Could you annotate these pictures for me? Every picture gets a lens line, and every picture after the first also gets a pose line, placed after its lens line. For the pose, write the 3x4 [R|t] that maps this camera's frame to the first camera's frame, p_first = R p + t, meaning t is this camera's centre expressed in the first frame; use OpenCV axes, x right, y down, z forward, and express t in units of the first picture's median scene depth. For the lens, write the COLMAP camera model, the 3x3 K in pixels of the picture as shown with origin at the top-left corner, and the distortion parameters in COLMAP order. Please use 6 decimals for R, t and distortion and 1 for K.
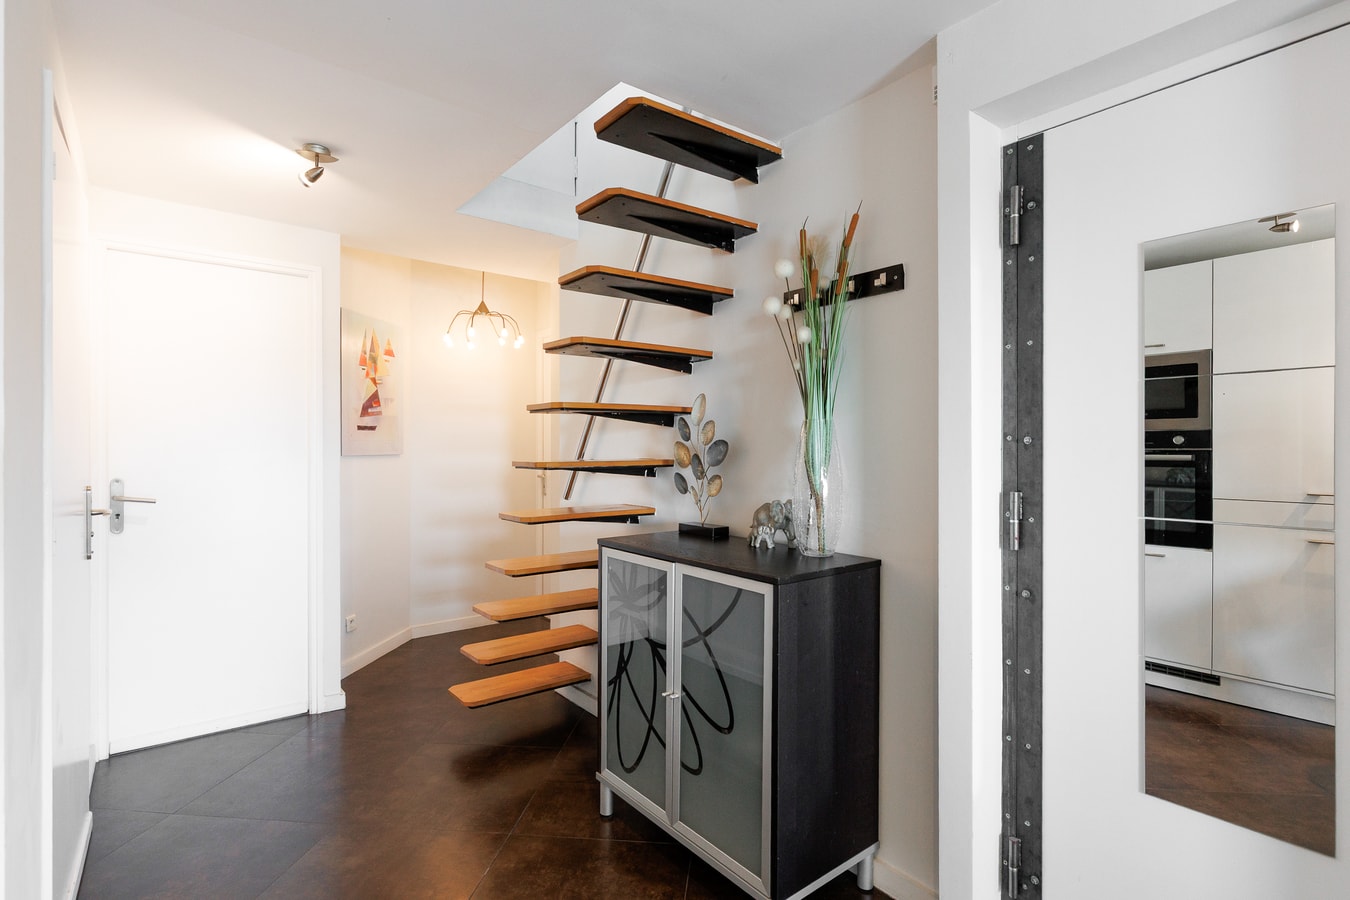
lens RADIAL K [[659.2, 0, 689.7], [0, 659.2, 449.8], [0, 0, 1]] dist [-0.002114, 0.001663]
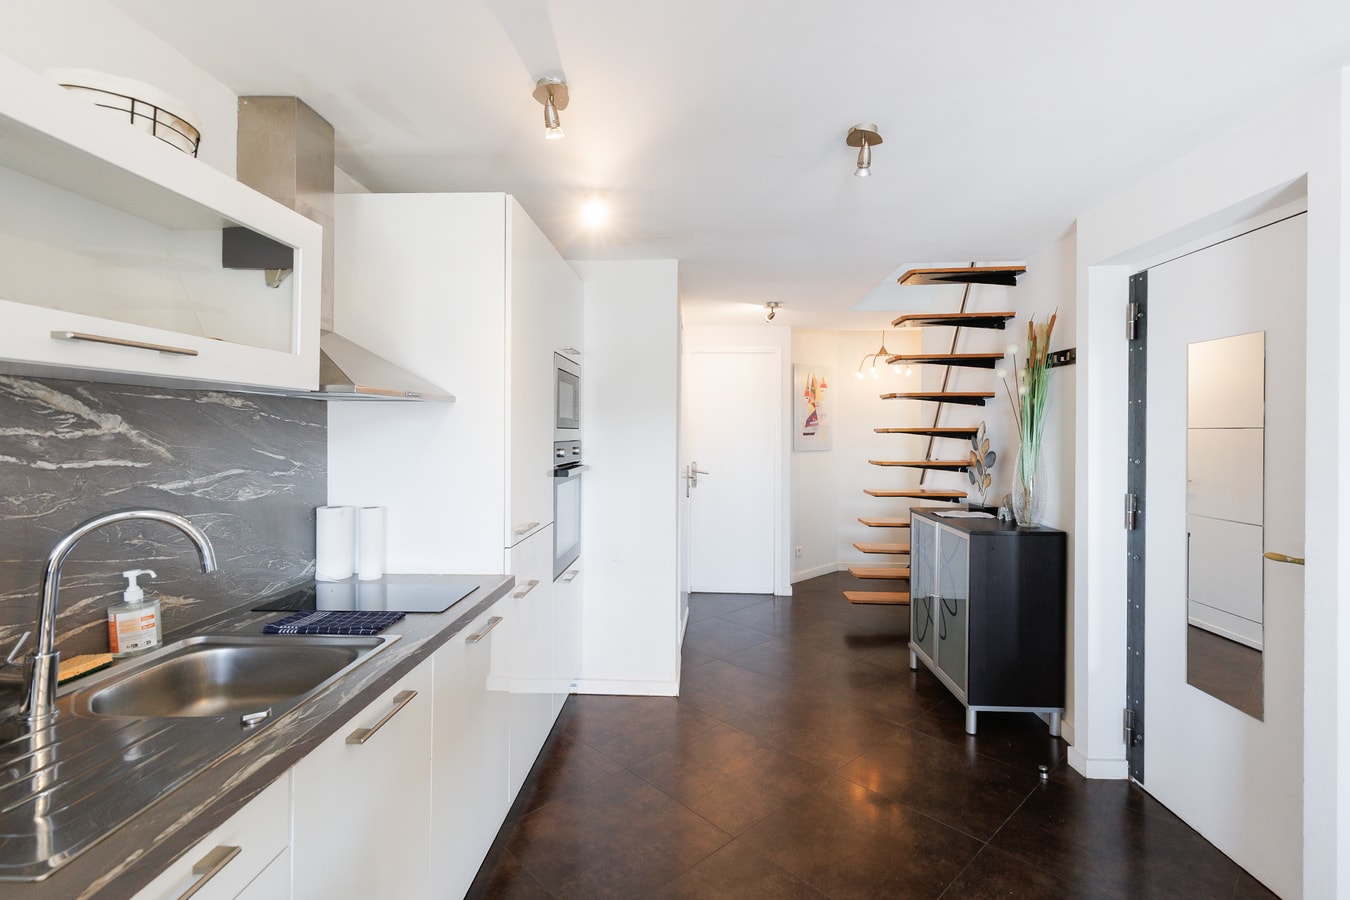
lens RADIAL K [[626.4, 0, 679.4], [0, 626.4, 435.9], [0, 0, 1]] dist [0.001694, 0.000129]
pose [[0.751656, 0.006290, -0.659525, 0.497615], [-0.004108, 0.999980, 0.004855, -0.058967], [0.659542, -0.000940, 0.751667, -0.642830]]
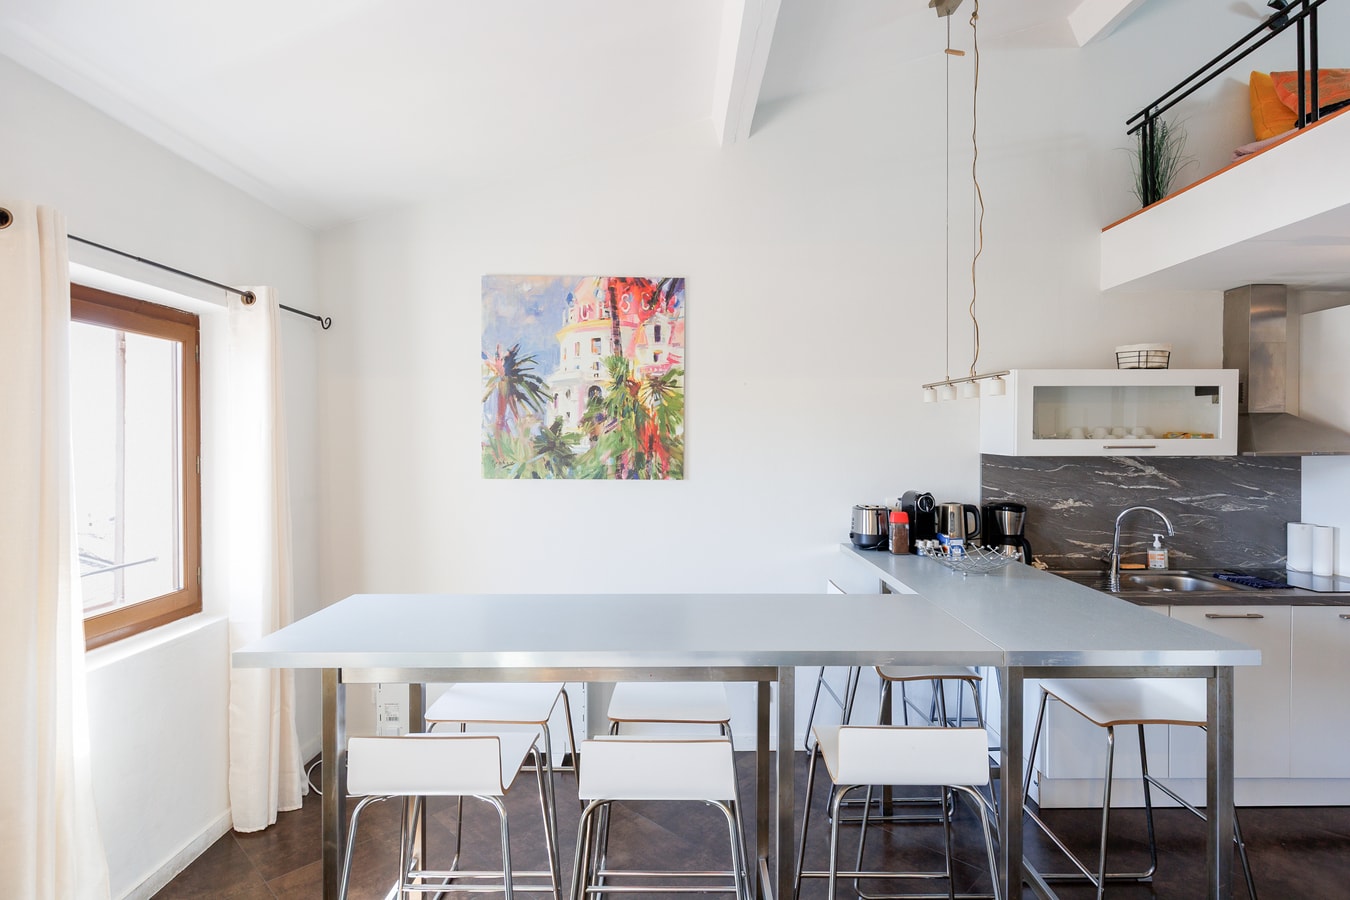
lens RADIAL K [[701.0, 0, 683.8], [0, 701.0, 445.8], [0, 0, 1]] dist [-0.000330, -0.000312]
pose [[-0.619526, 0.004290, -0.784964, 1.570152], [0.000221, 0.999986, 0.005290, -0.128387], [0.784976, 0.003104, -0.619519, -0.399059]]
